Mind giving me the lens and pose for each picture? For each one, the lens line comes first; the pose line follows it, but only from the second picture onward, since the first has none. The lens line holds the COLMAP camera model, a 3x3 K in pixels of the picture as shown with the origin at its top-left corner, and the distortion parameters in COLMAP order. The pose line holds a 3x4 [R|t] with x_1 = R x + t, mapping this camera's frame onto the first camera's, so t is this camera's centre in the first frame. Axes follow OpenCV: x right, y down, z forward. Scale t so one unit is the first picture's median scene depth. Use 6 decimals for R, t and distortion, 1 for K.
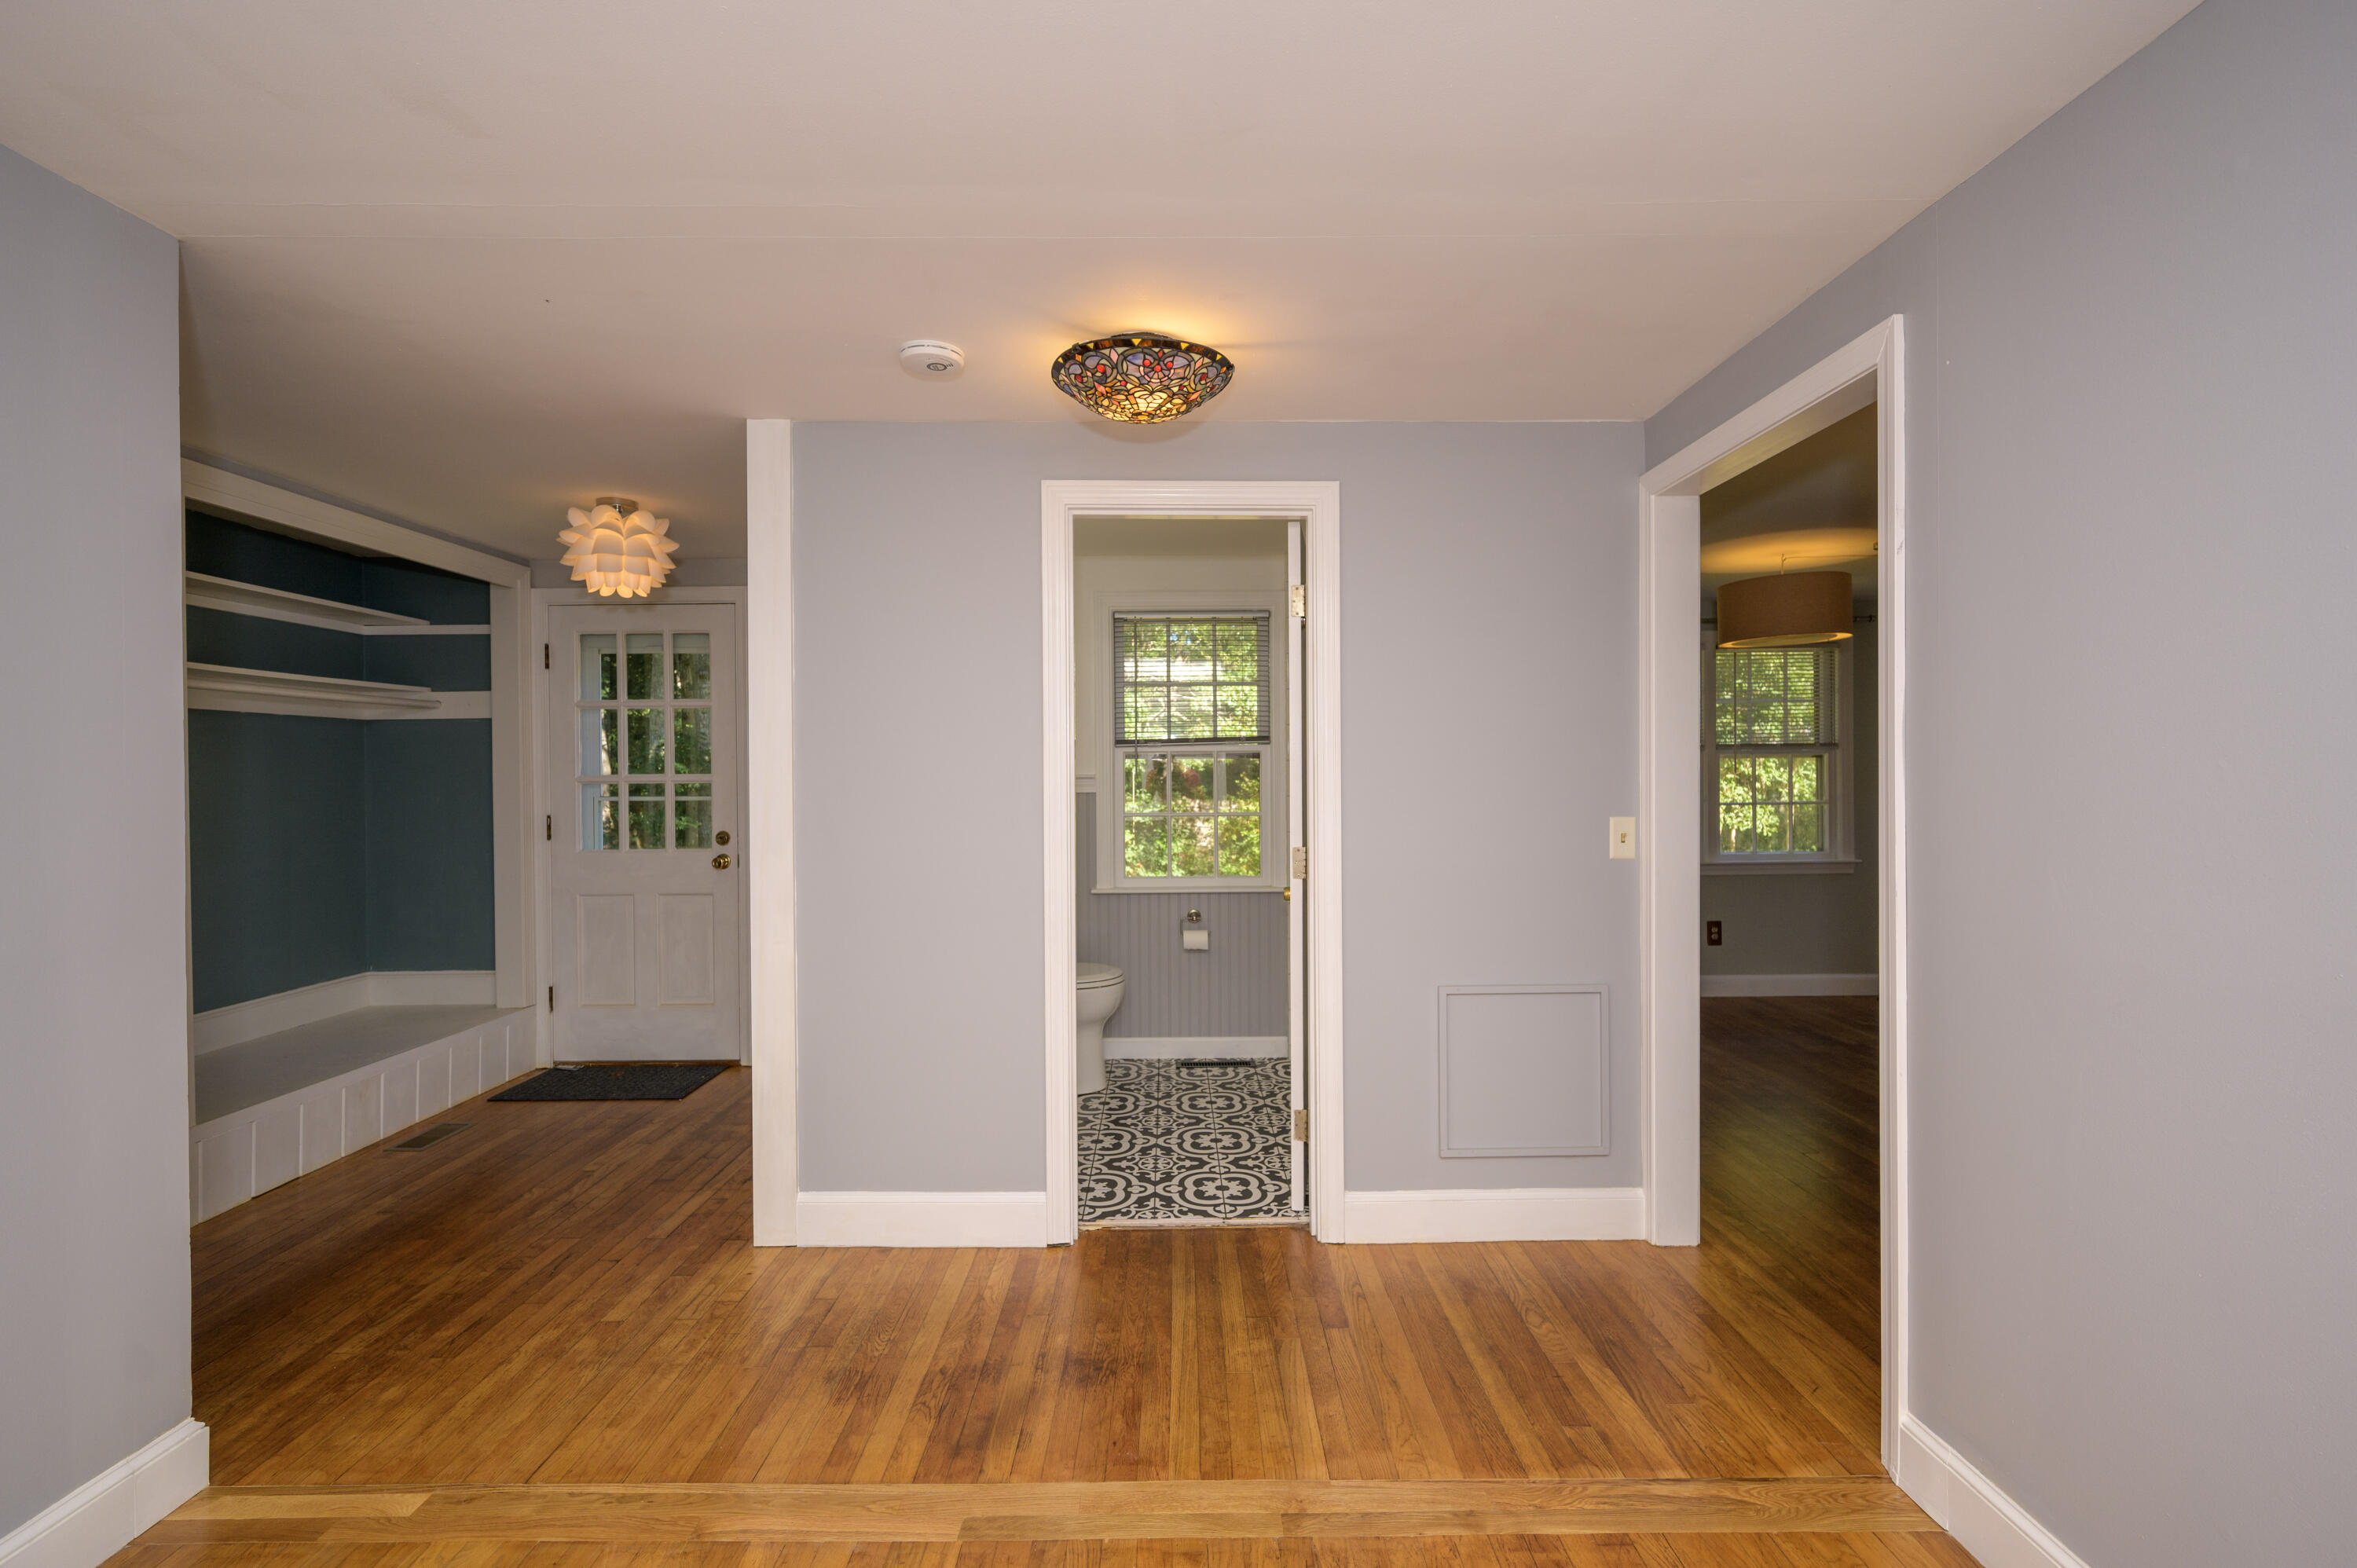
lens RADIAL K [[1049.0, 0, 1174.3], [0, 1049.0, 781.4], [0, 0, 1]] dist [-0.000417, 0.000767]
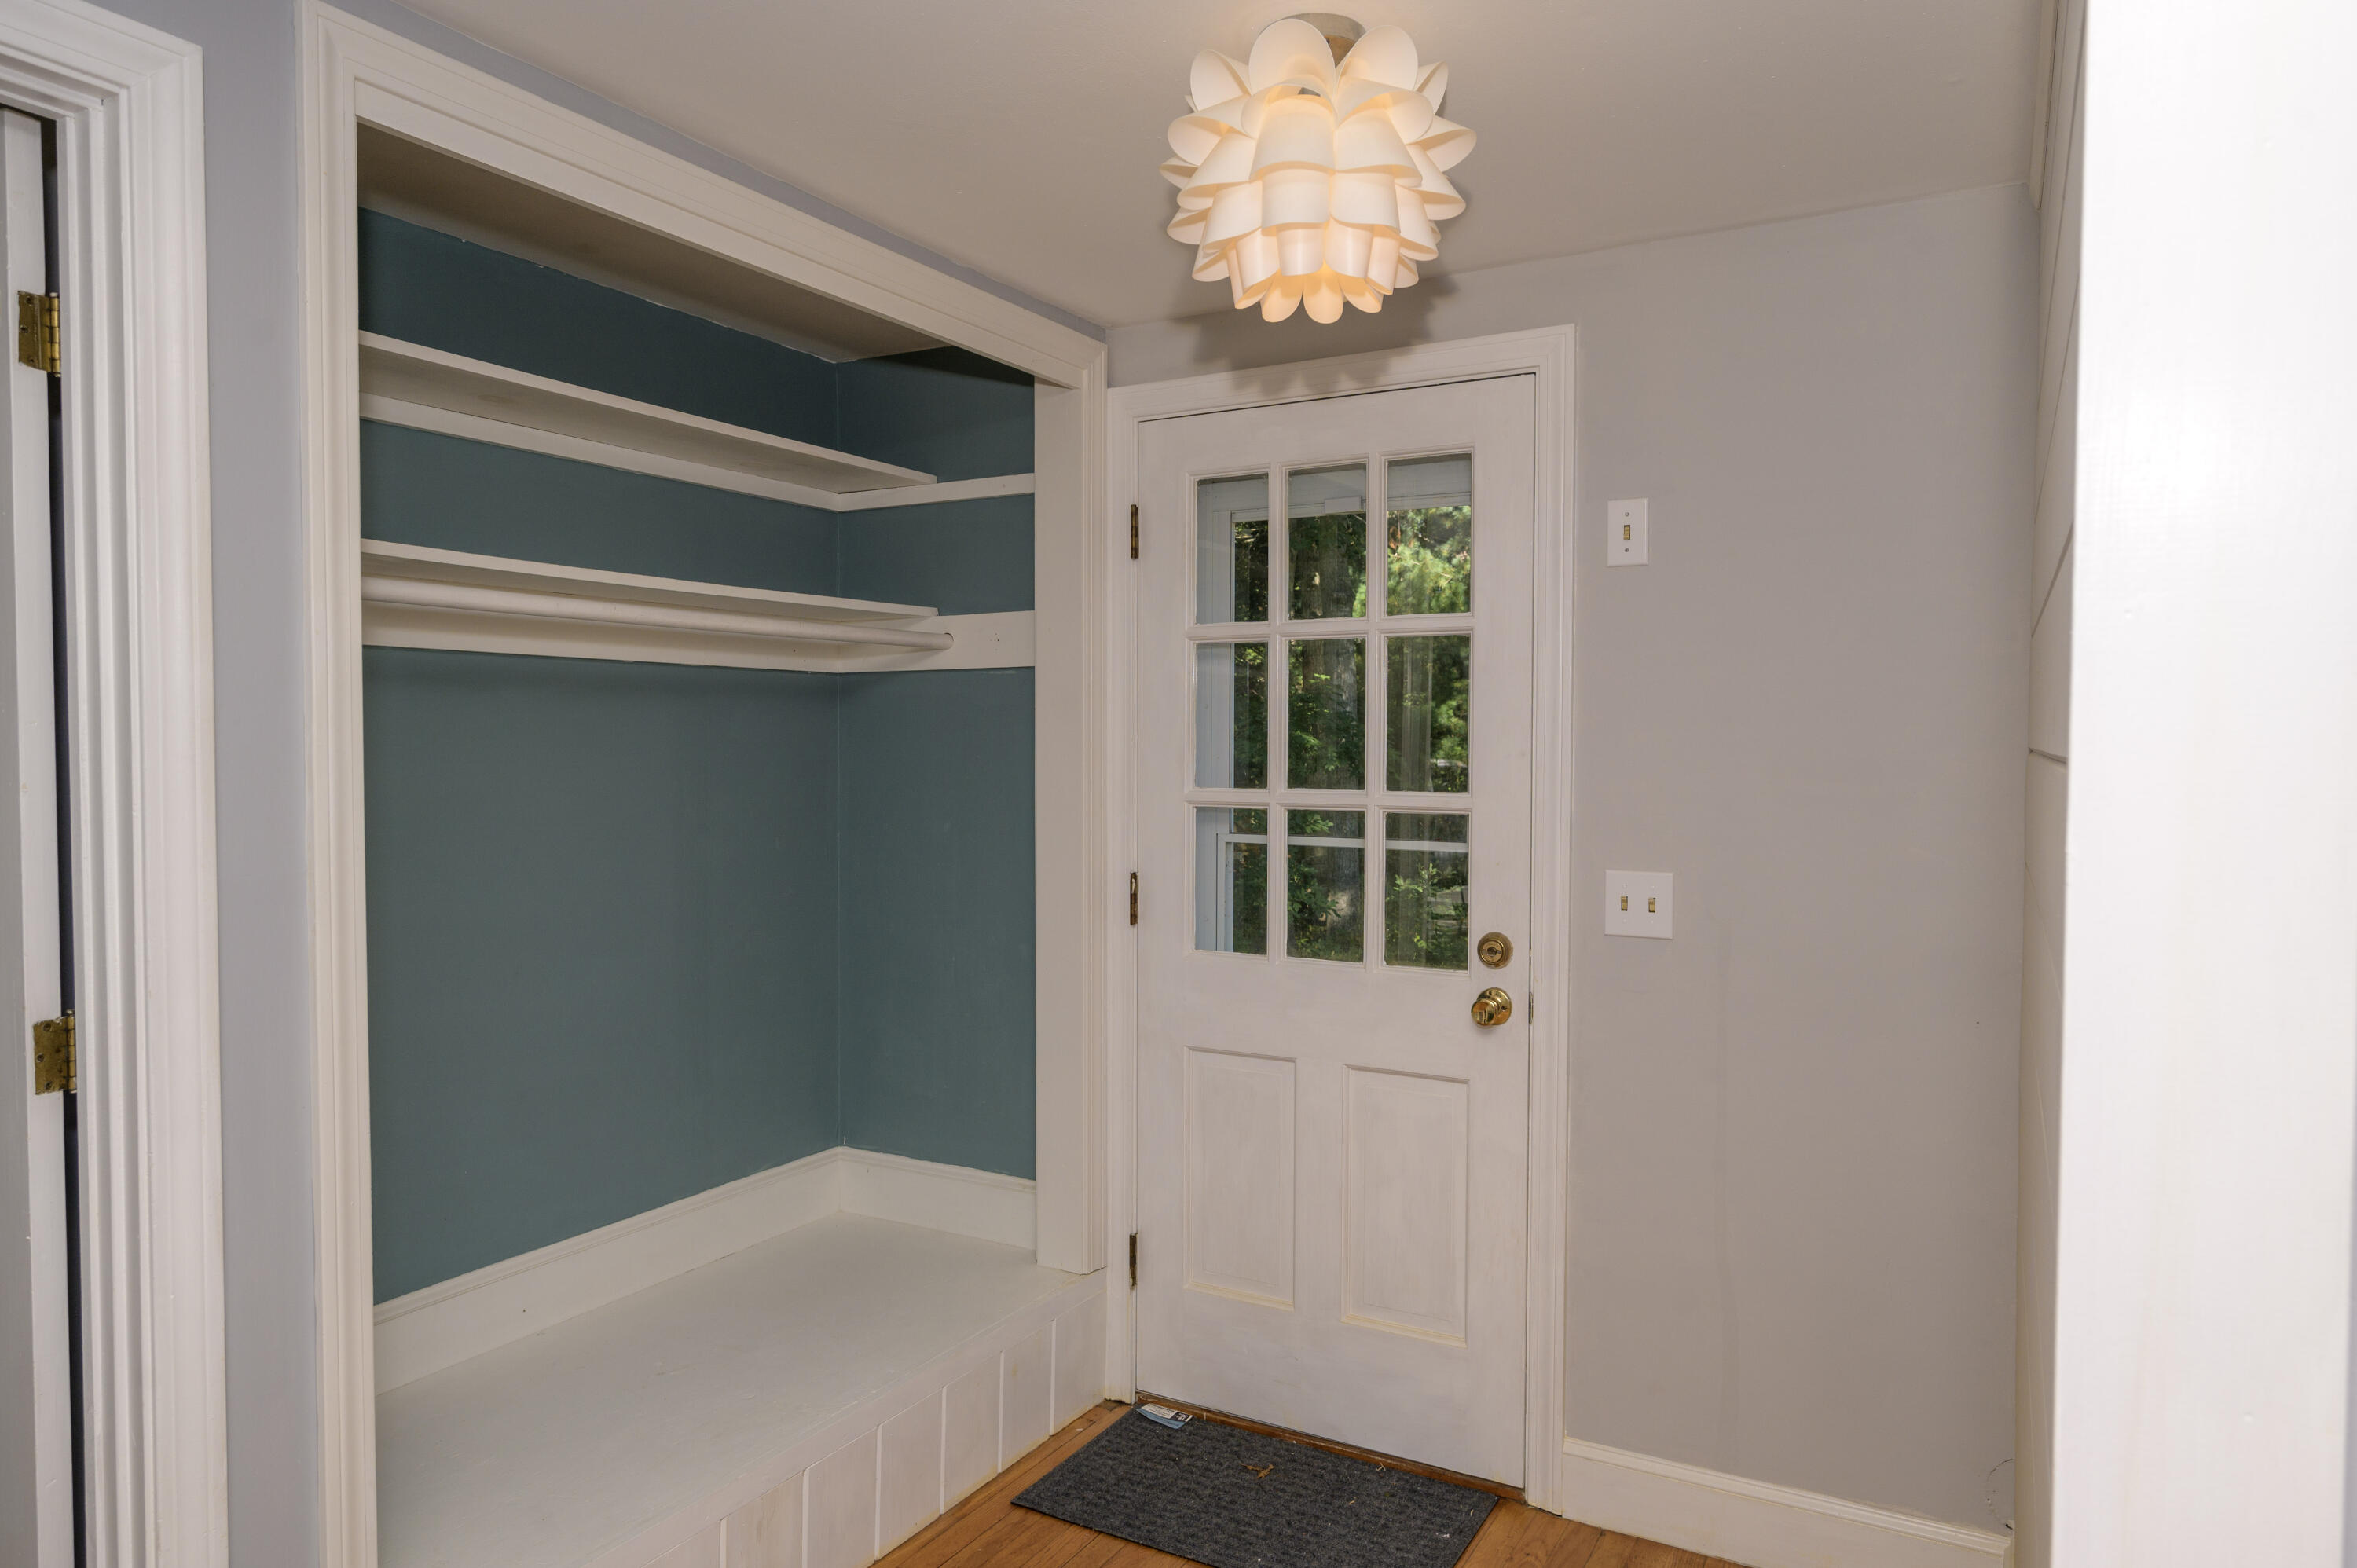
lens RADIAL K [[1449.5, 0, 1178.5], [0, 1449.5, 784.0], [0, 0, 1]] dist [-0.124096, -0.000045]
pose [[0.872800, 0.025705, -0.487401, -0.268396], [-0.013901, 0.999516, 0.027820, -0.025431], [0.487880, -0.017506, 0.872735, 0.452519]]
